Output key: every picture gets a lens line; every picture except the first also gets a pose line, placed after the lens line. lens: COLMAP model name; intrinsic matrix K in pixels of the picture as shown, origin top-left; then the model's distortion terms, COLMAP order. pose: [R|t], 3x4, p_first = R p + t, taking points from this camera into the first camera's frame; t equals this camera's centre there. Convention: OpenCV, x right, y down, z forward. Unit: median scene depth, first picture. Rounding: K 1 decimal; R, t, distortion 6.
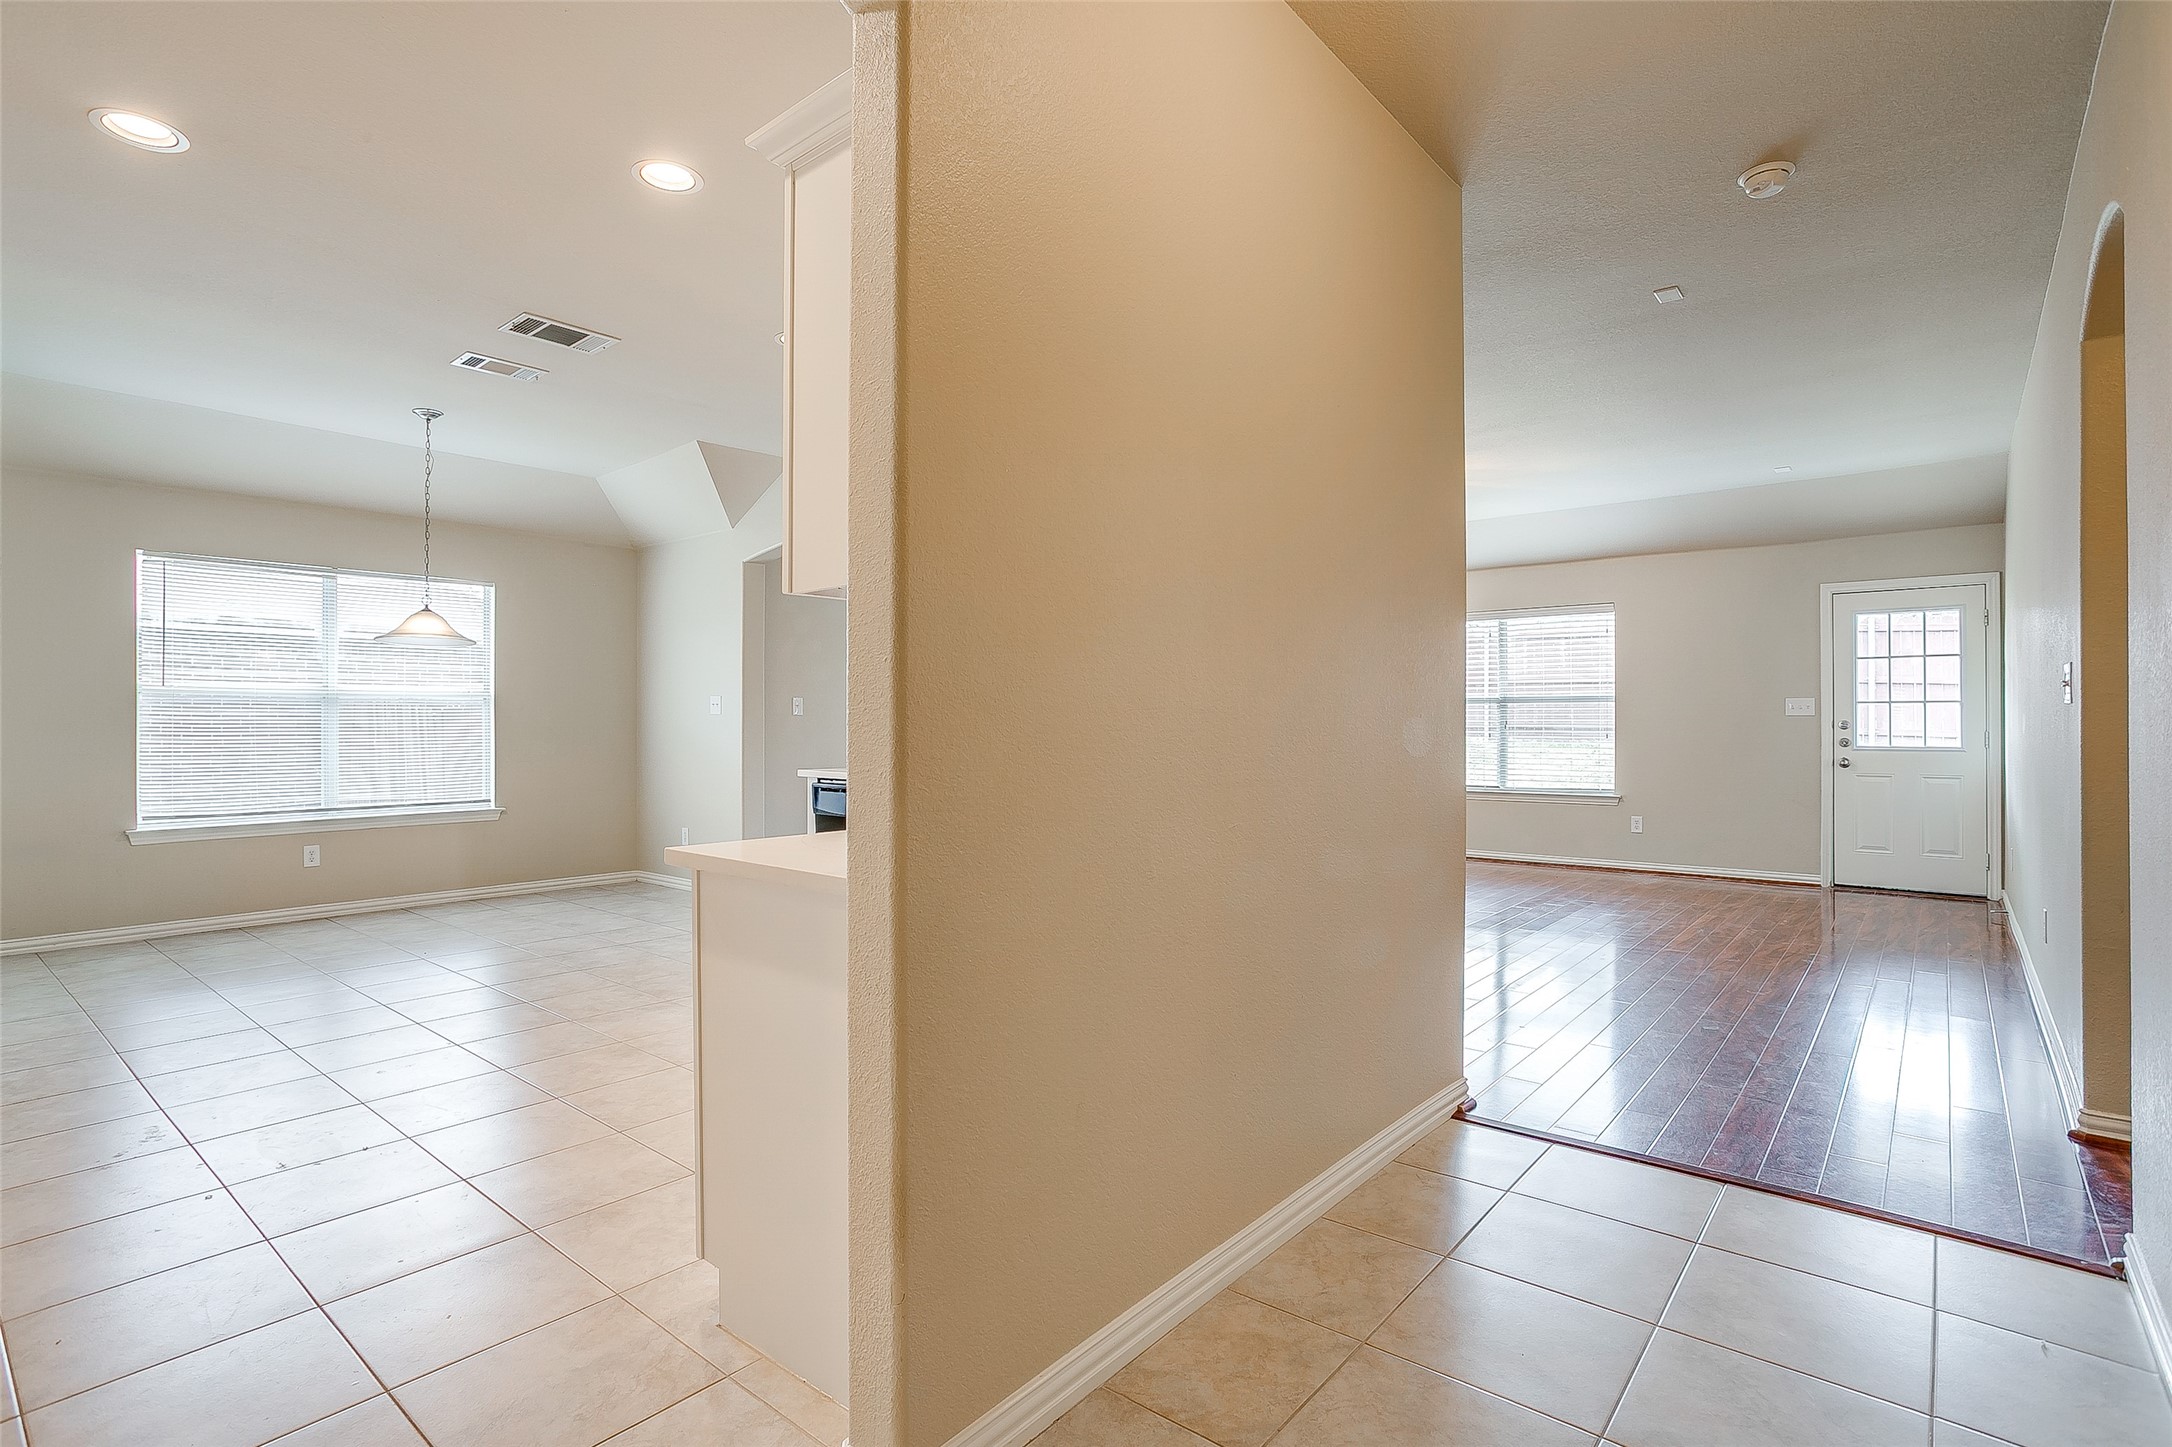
lens RADIAL K [[1055.1, 0, 1108.2], [0, 1055.1, 723.4], [0, 0, 1]] dist [-0.035384, 0.008151]
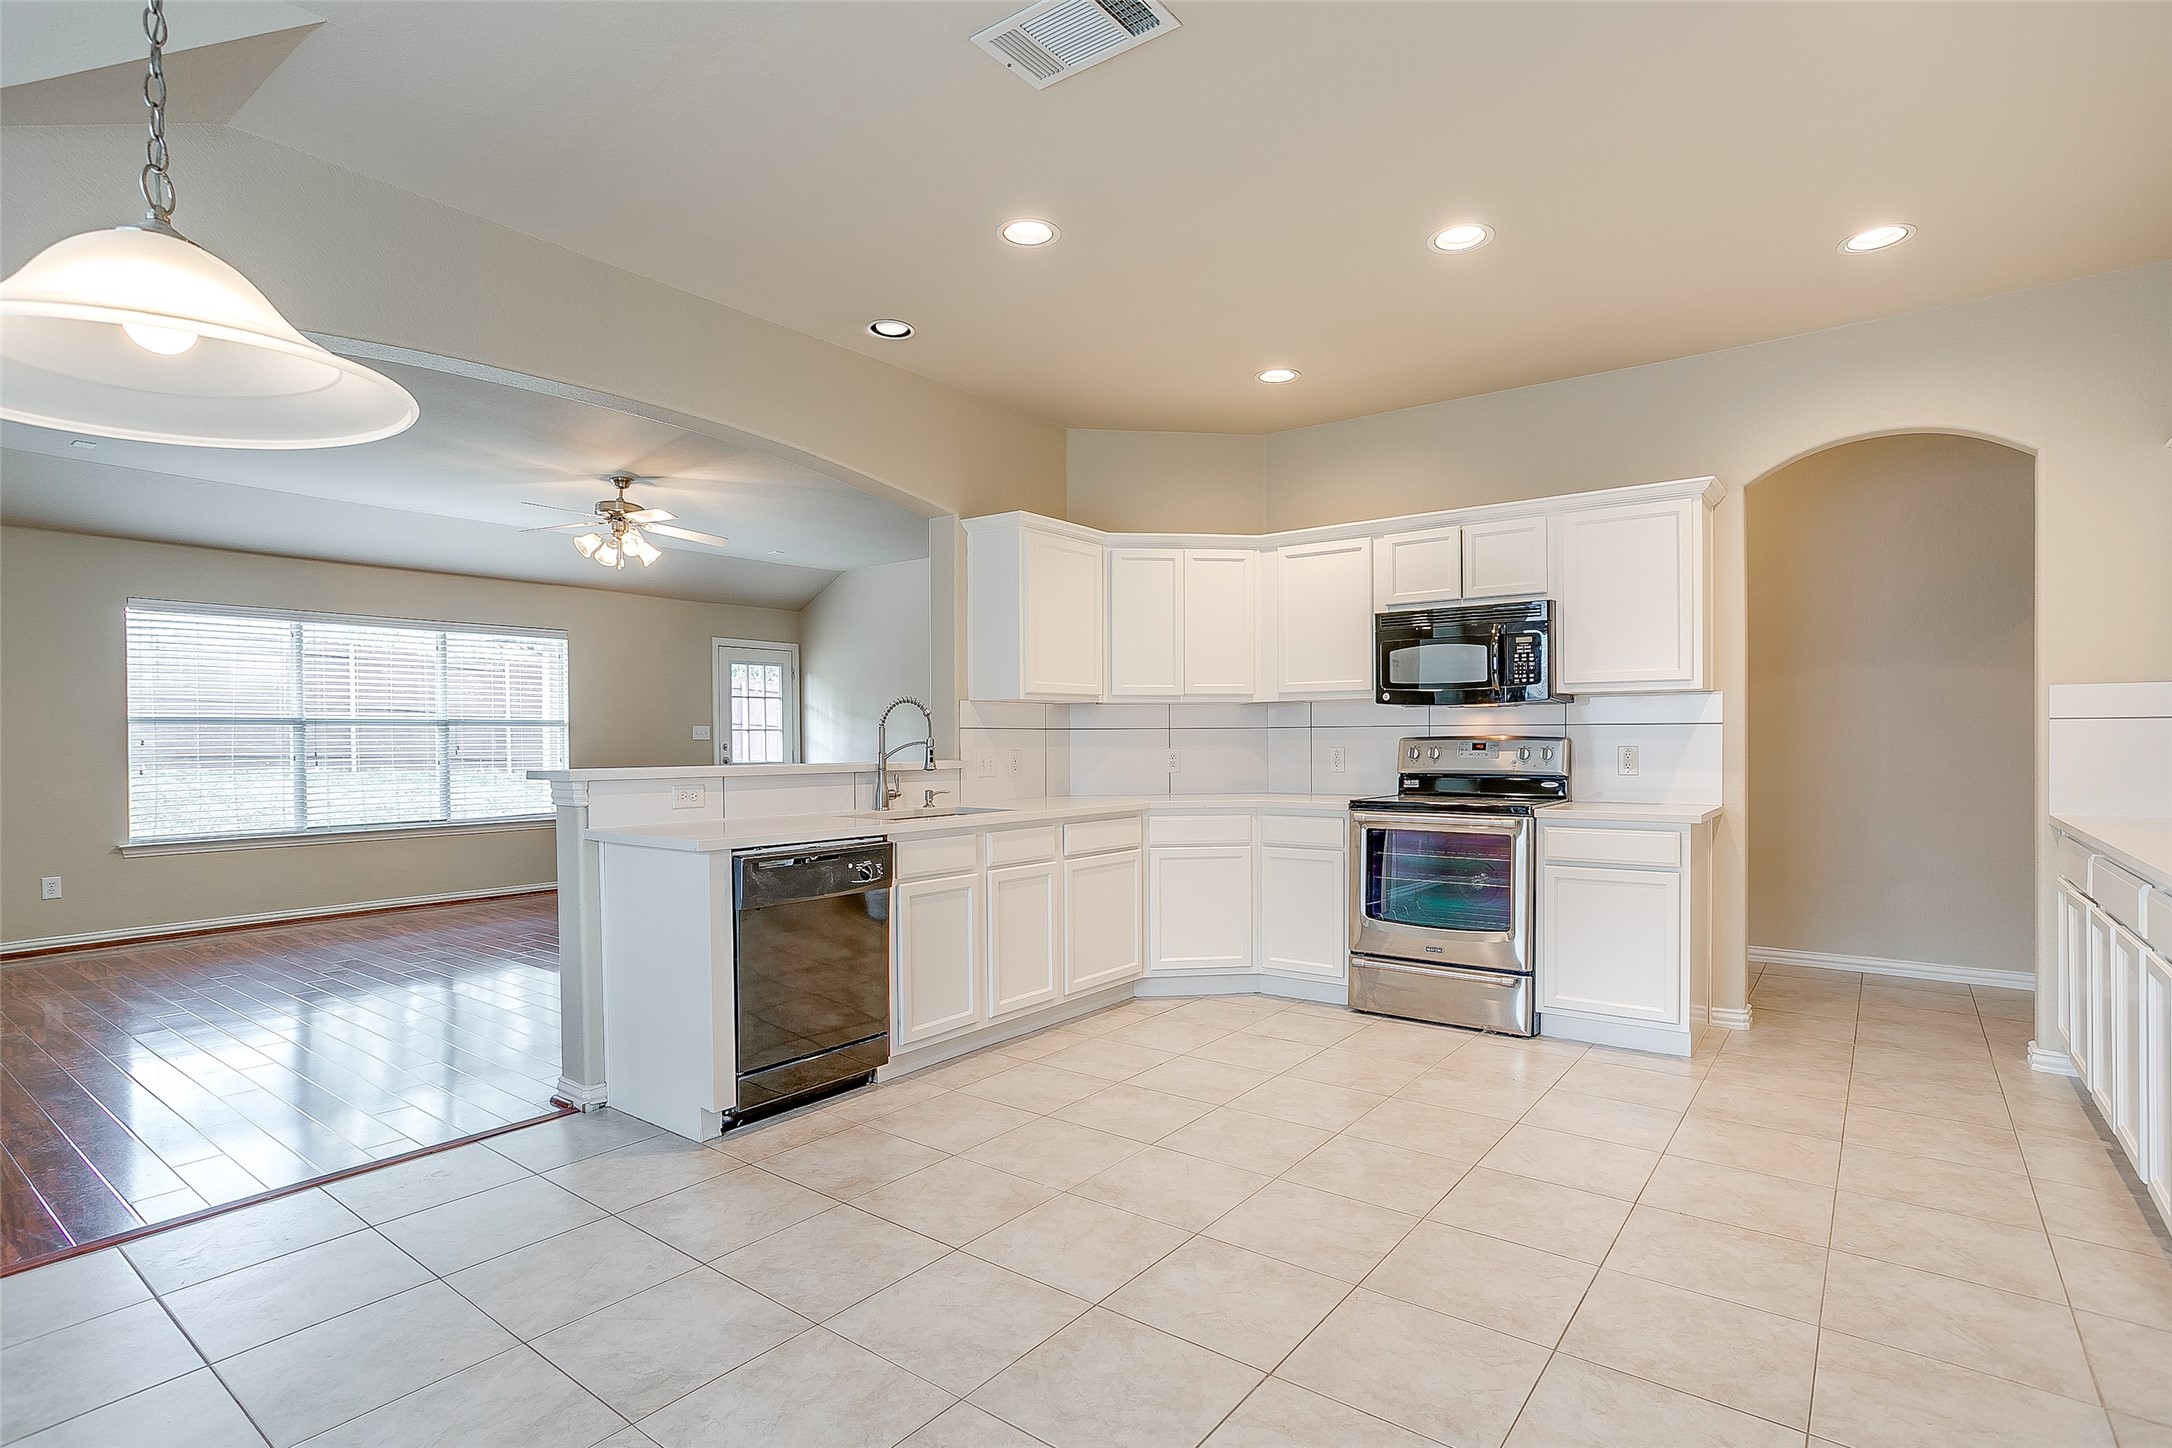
lens RADIAL K [[1055.1, 0, 1076.8], [0, 1055.1, 728.7], [0, 0, 1]] dist [-0.035384, 0.008151]
pose [[-0.018233, 0.010503, 0.999779, -0.718801], [0.006108, 0.999927, -0.010393, -0.006383], [-0.999815, 0.005917, -0.018296, 0.681965]]
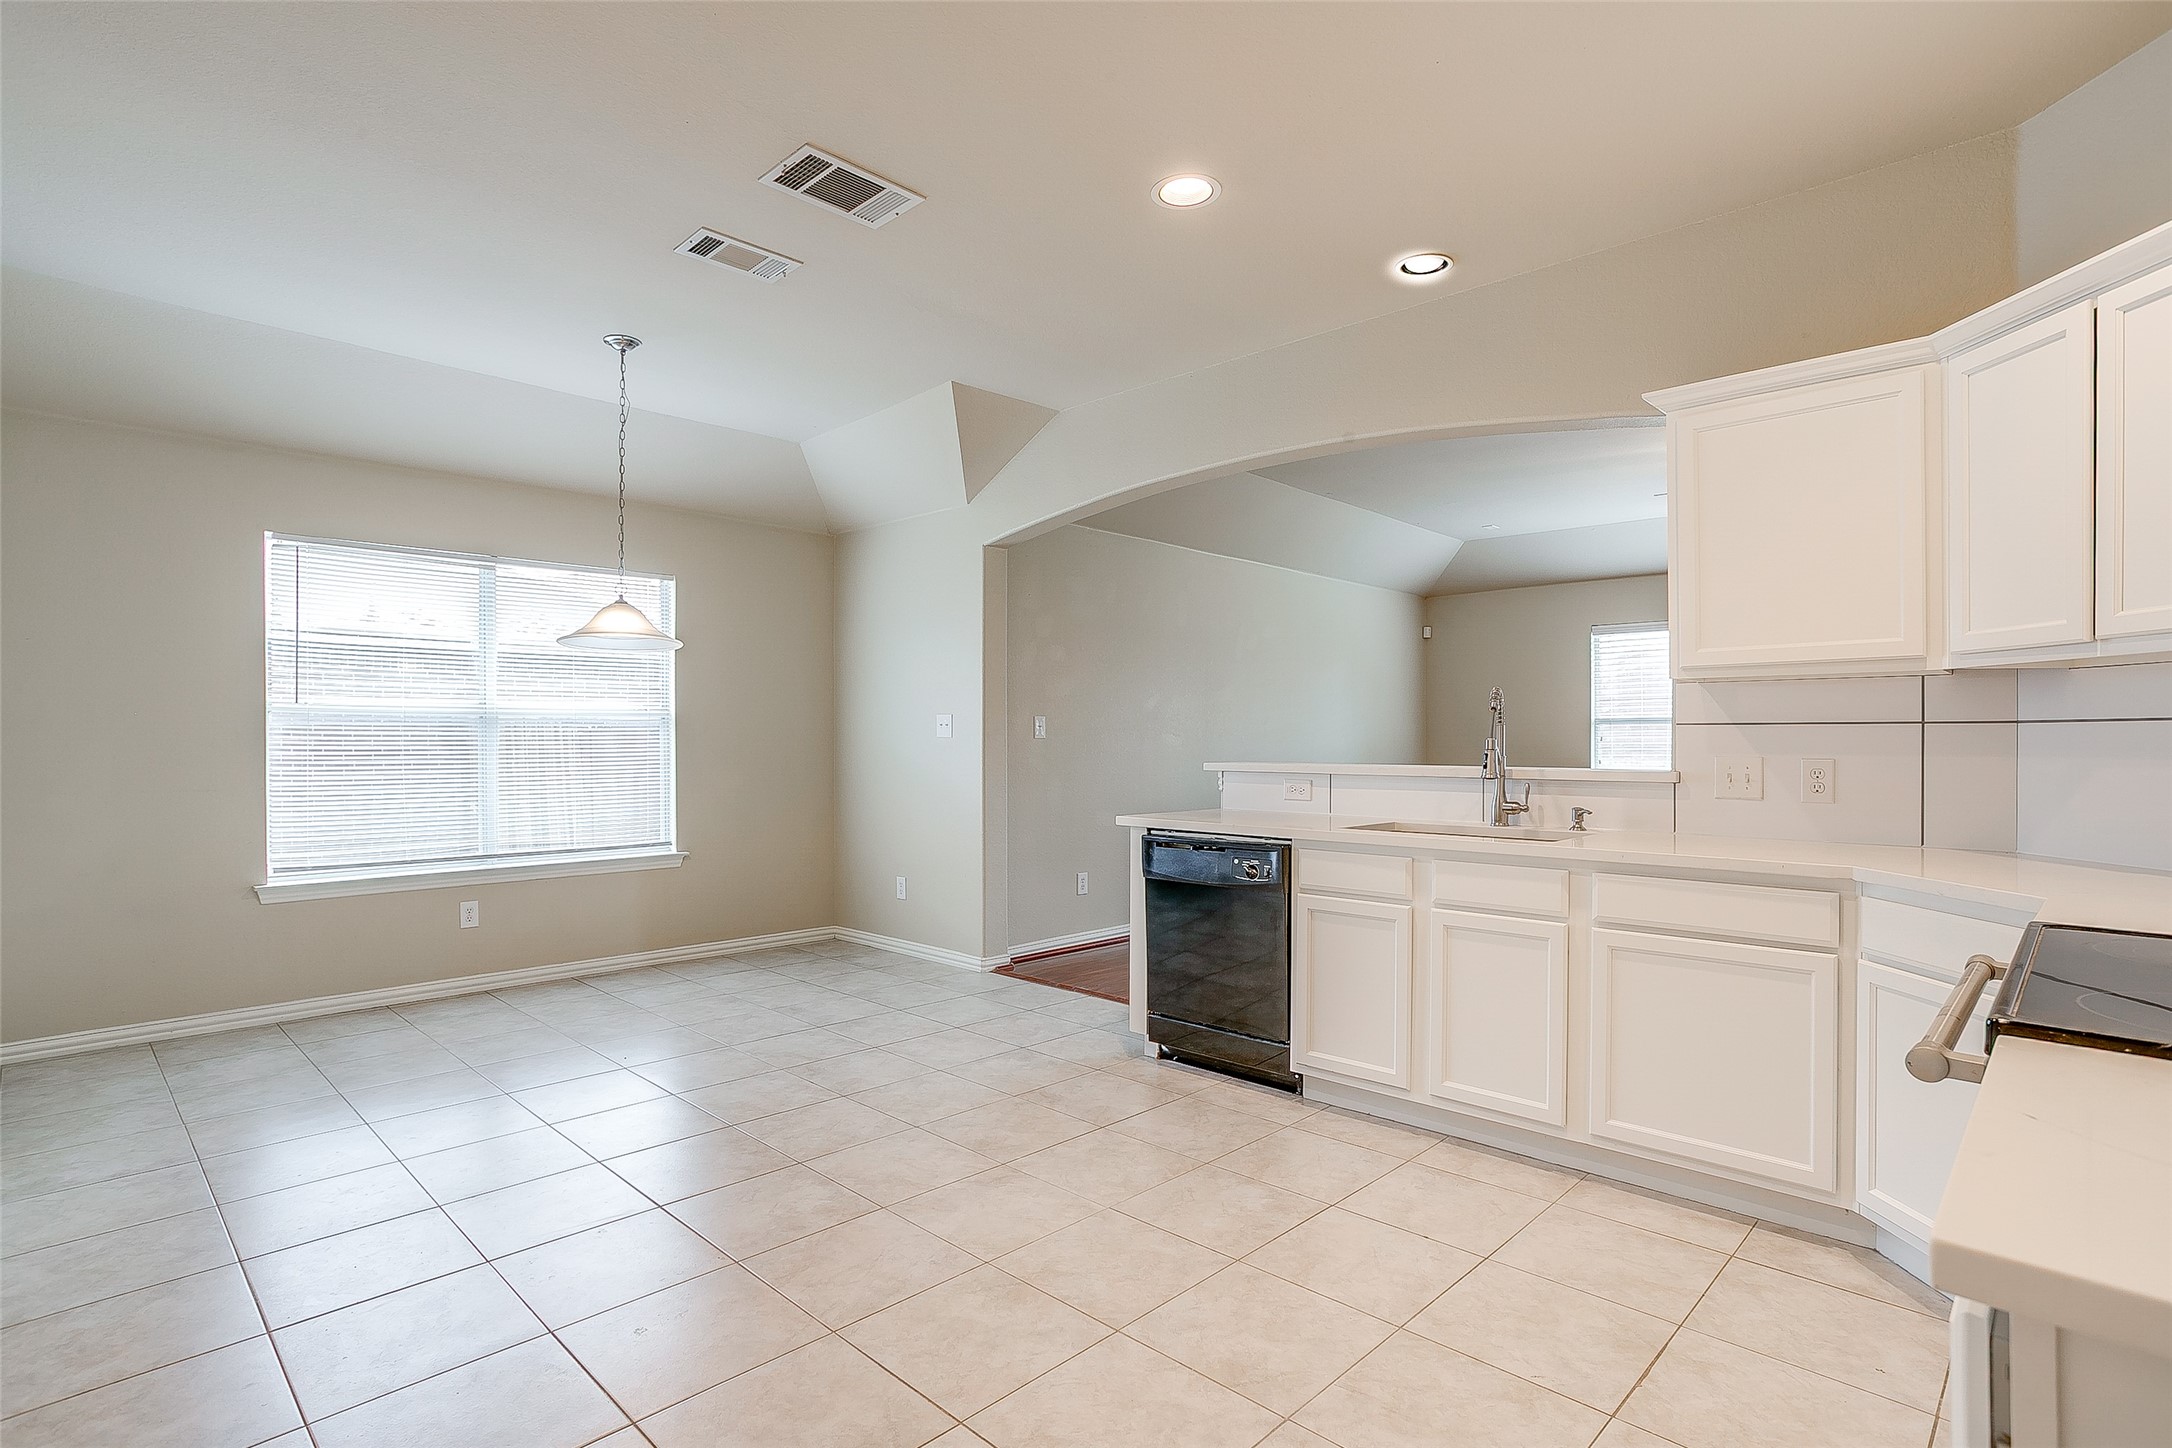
lens RADIAL K [[1055.1, 0, 1076.0], [0, 1055.1, 745.3], [0, 0, 1]] dist [-0.035384, 0.008151]
pose [[0.995659, 0.000316, -0.093080, -0.216068], [0.000085, 0.999991, 0.004299, -0.006568], [0.093080, -0.004288, 0.995649, 0.228794]]
